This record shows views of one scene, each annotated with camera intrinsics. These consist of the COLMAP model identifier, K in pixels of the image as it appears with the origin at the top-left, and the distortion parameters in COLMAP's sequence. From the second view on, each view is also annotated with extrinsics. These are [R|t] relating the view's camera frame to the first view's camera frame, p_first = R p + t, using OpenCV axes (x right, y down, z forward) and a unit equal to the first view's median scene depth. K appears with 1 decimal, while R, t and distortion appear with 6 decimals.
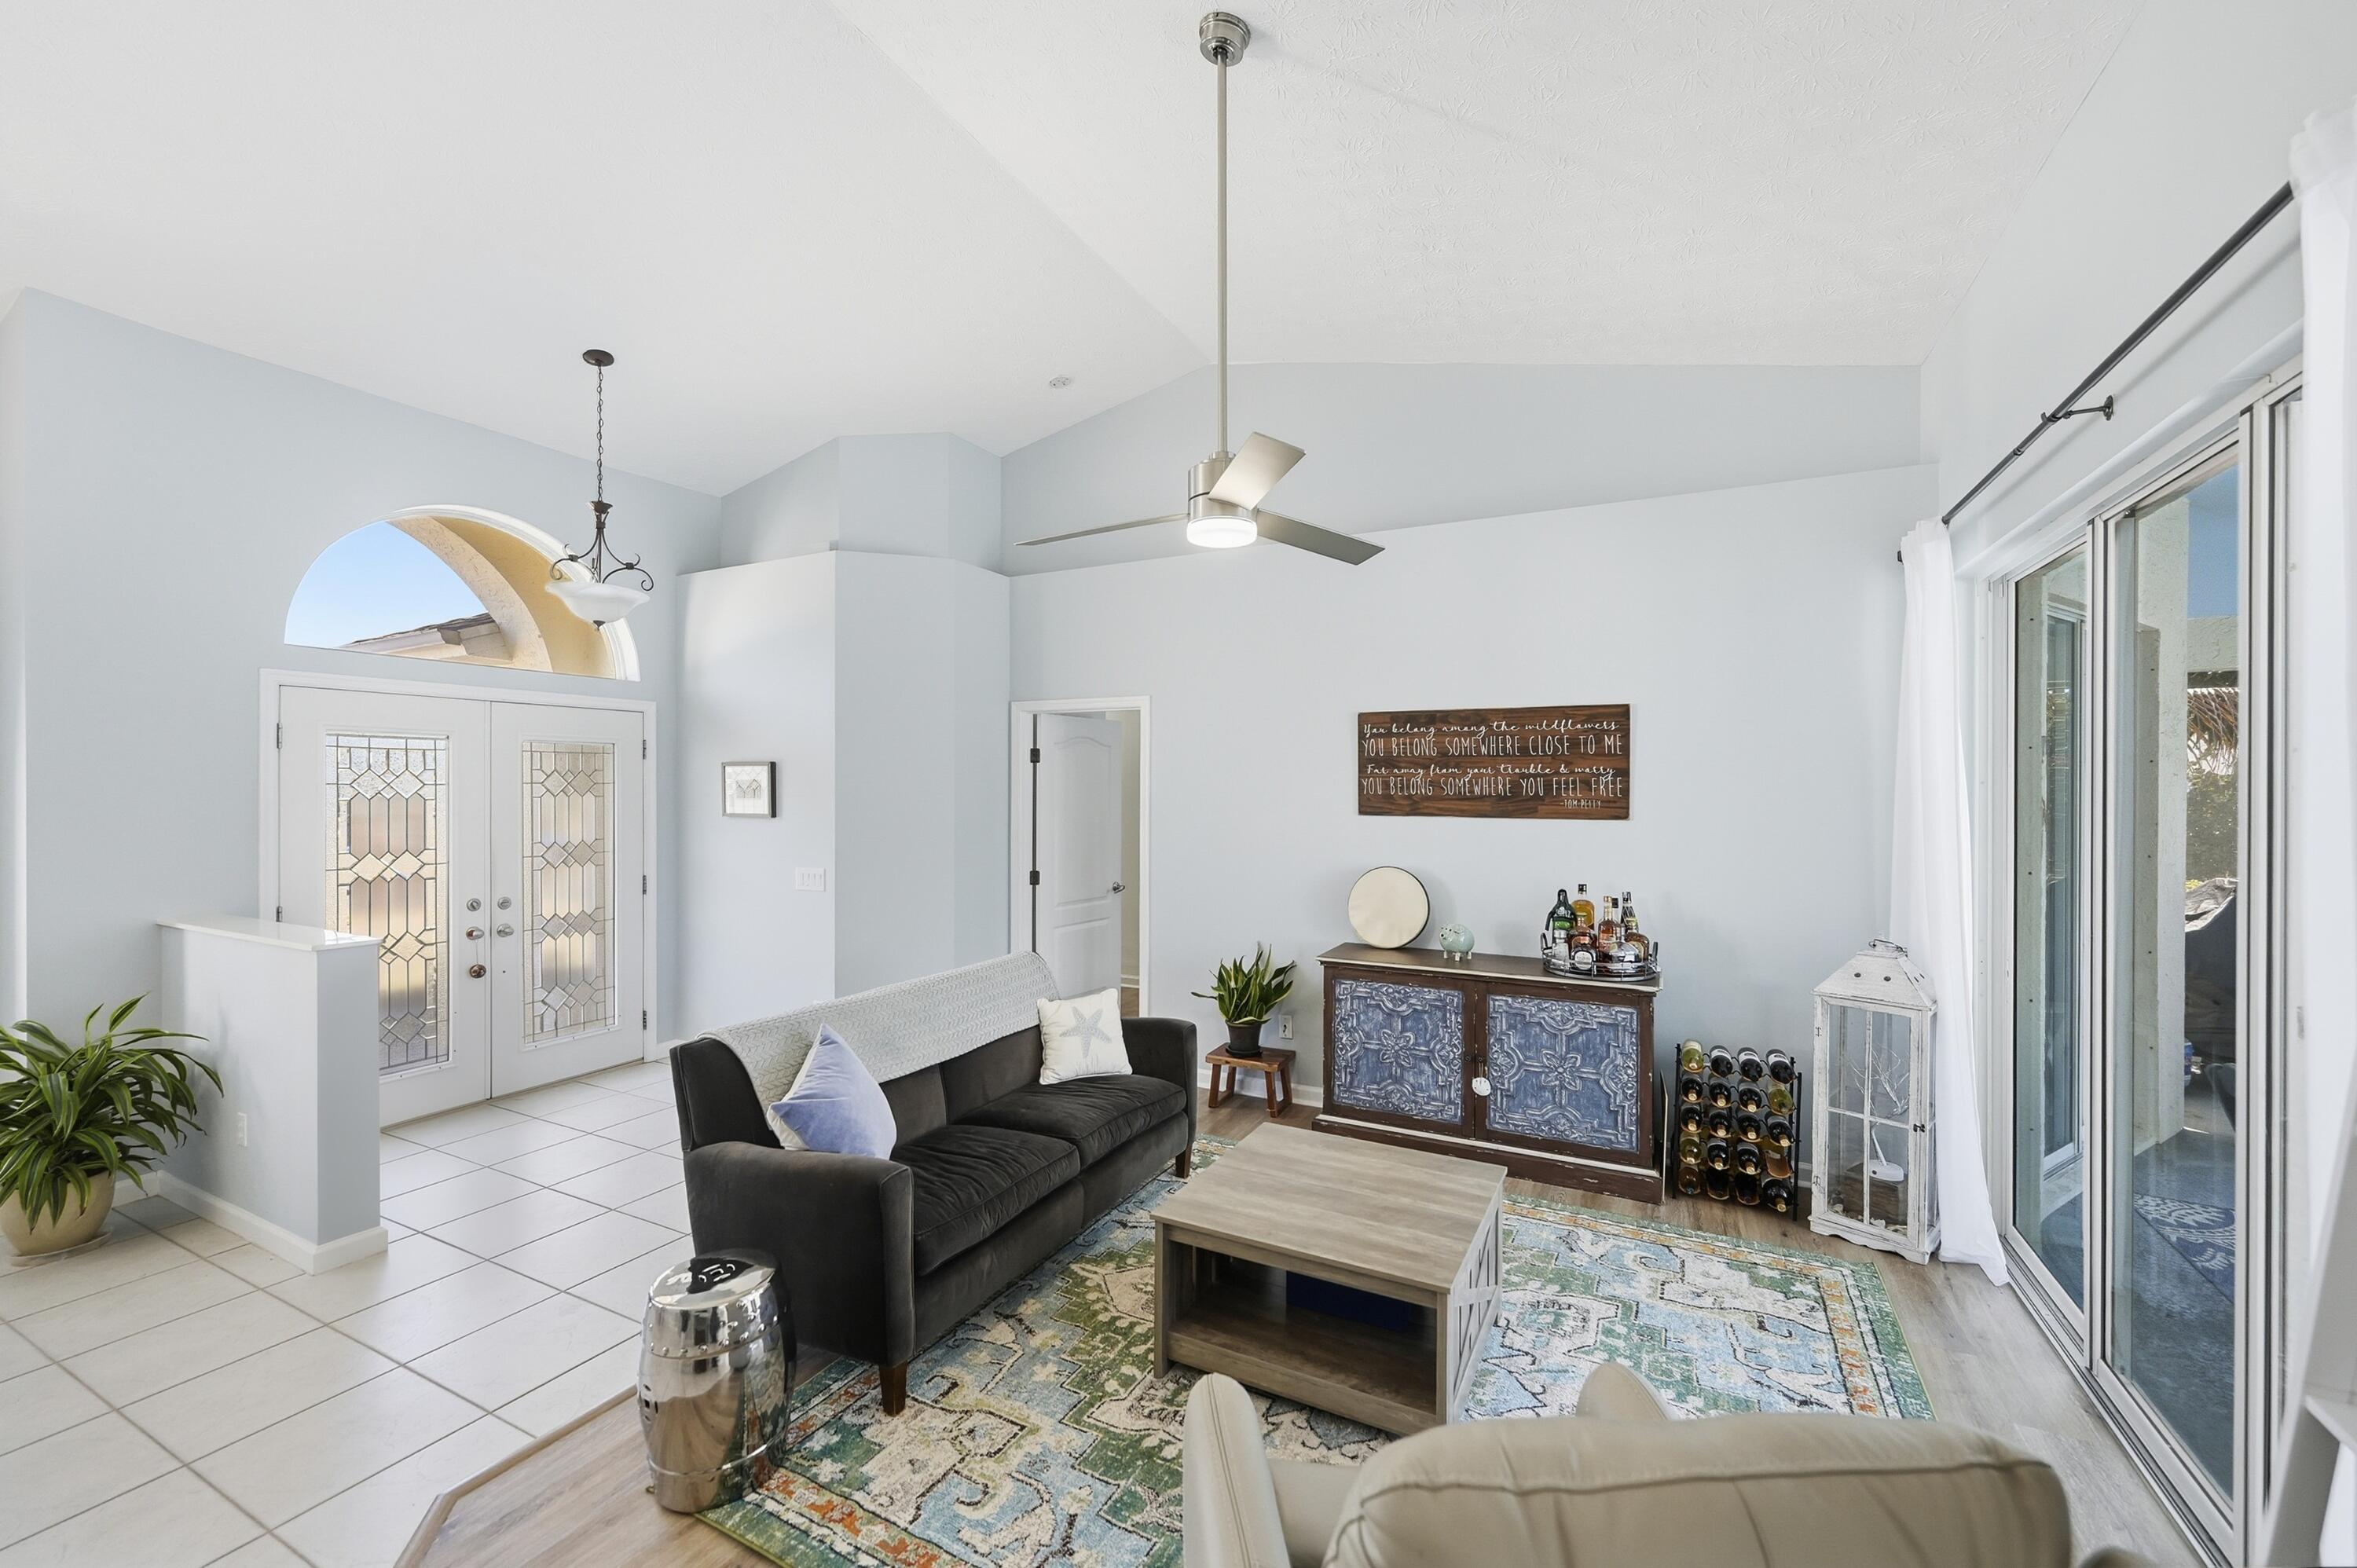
lens RADIAL K [[956.1, 0, 1184.5], [0, 956.1, 793.6], [0, 0, 1]] dist [0.000207, -0.000230]
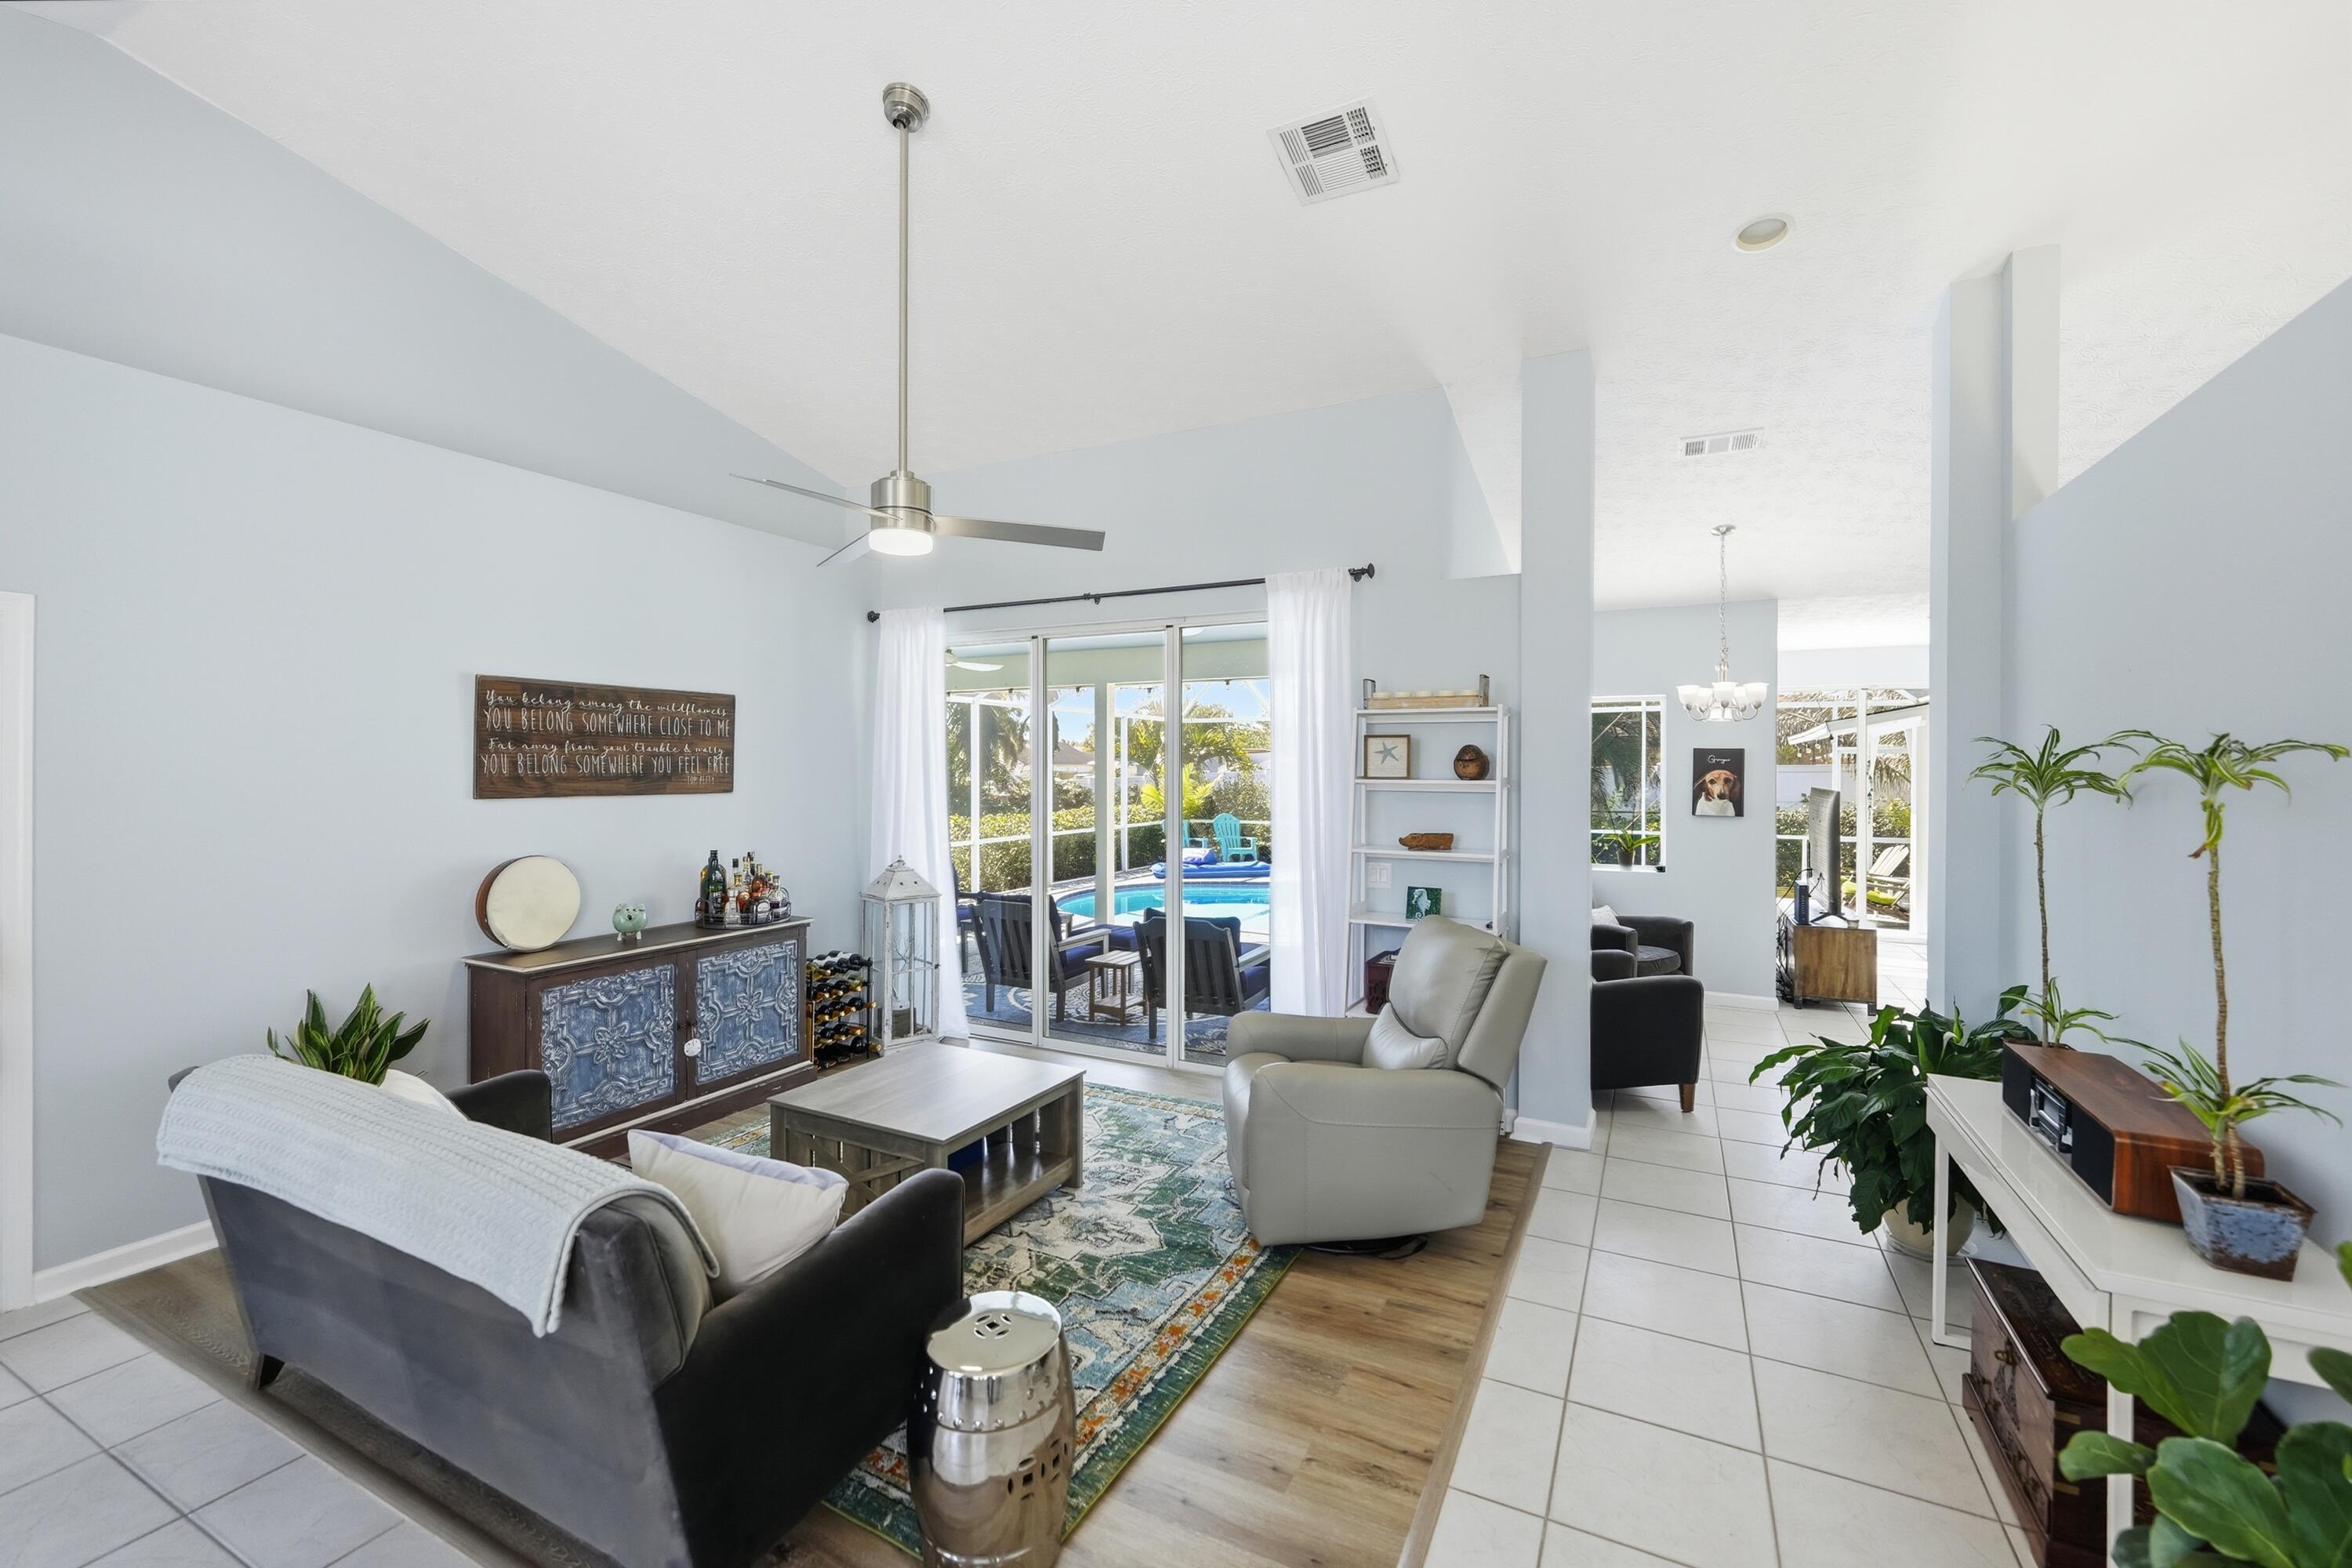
lens RADIAL K [[963.3, 0, 1180.2], [0, 963.3, 767.8], [0, 0, 1]] dist [0.000586, 0.000038]
pose [[-0.001223, -0.005080, 0.999986, -0.723645], [0.008024, 0.999955, 0.005090, -0.005088], [-0.999967, 0.008030, -0.001182, 0.436954]]
